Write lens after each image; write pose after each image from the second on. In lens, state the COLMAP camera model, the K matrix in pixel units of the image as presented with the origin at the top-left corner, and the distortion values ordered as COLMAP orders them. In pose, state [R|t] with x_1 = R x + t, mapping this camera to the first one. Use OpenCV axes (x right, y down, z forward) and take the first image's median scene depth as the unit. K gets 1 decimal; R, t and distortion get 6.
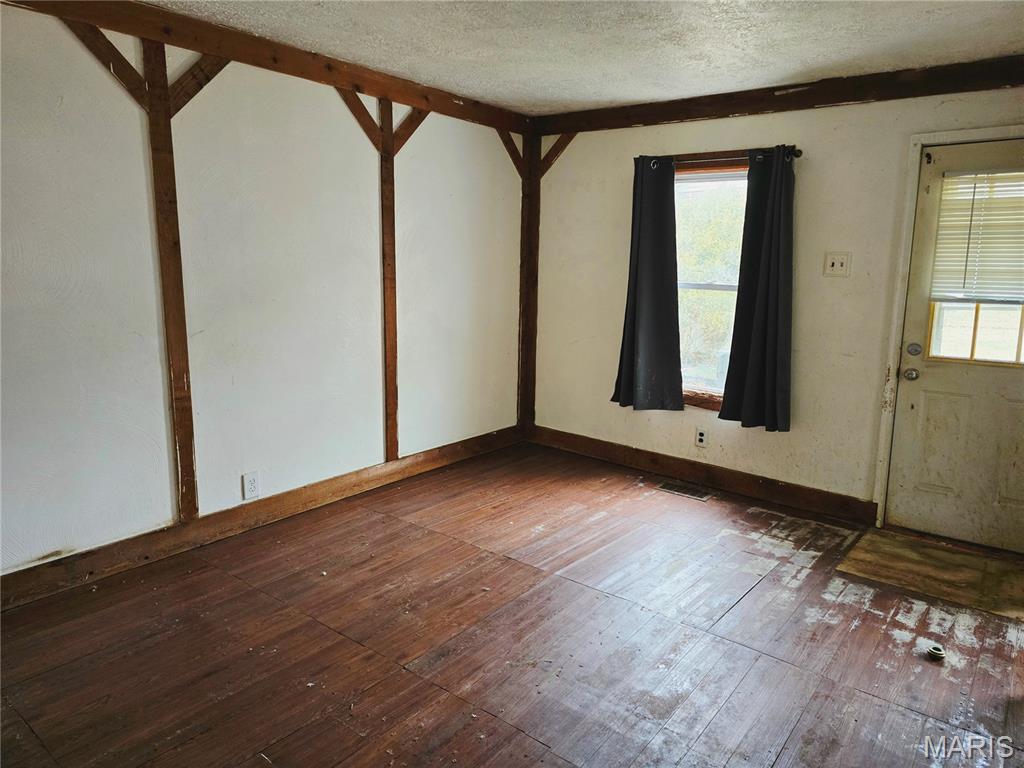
lens RADIAL K [[693.5, 0, 512.4], [0, 693.5, 383.4], [0, 0, 1]] dist [0.057950, -0.048930]
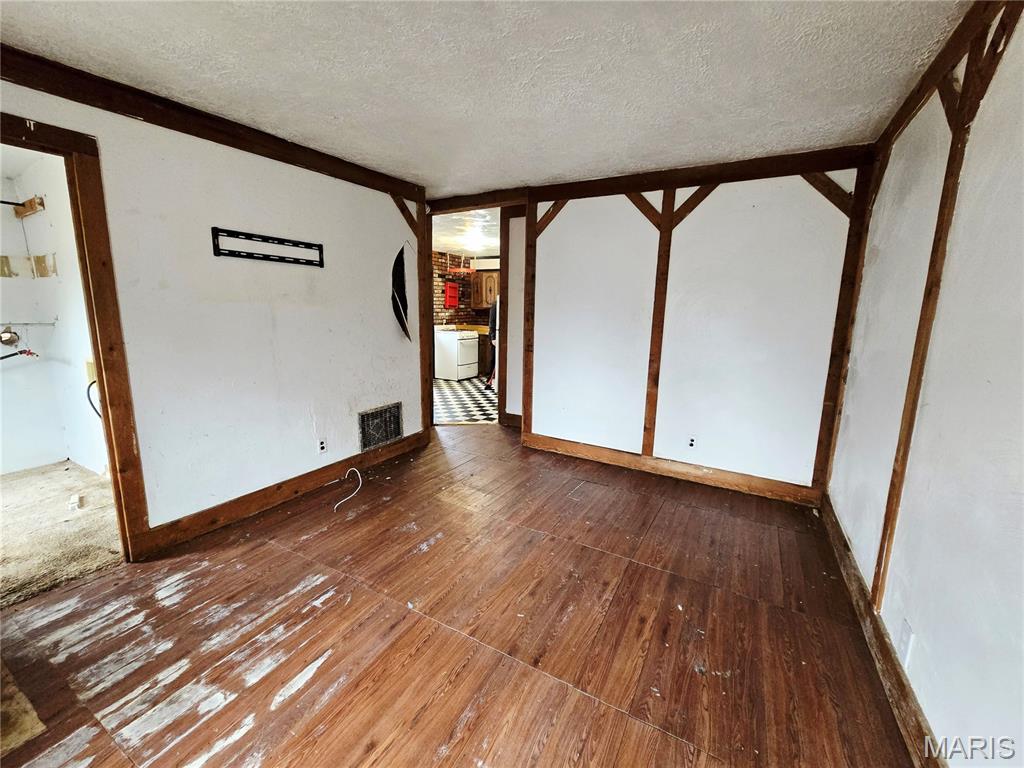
lens RADIAL K [[415.2, 0, 517.1], [0, 415.2, 383.0], [0, 0, 1]] dist [-0.001517, 0.000021]
pose [[-0.987194, -0.005757, -0.159422, 0.075478], [-0.059065, 0.941514, 0.331756, -0.247072], [0.148188, 0.336924, -0.929797, 1.496435]]
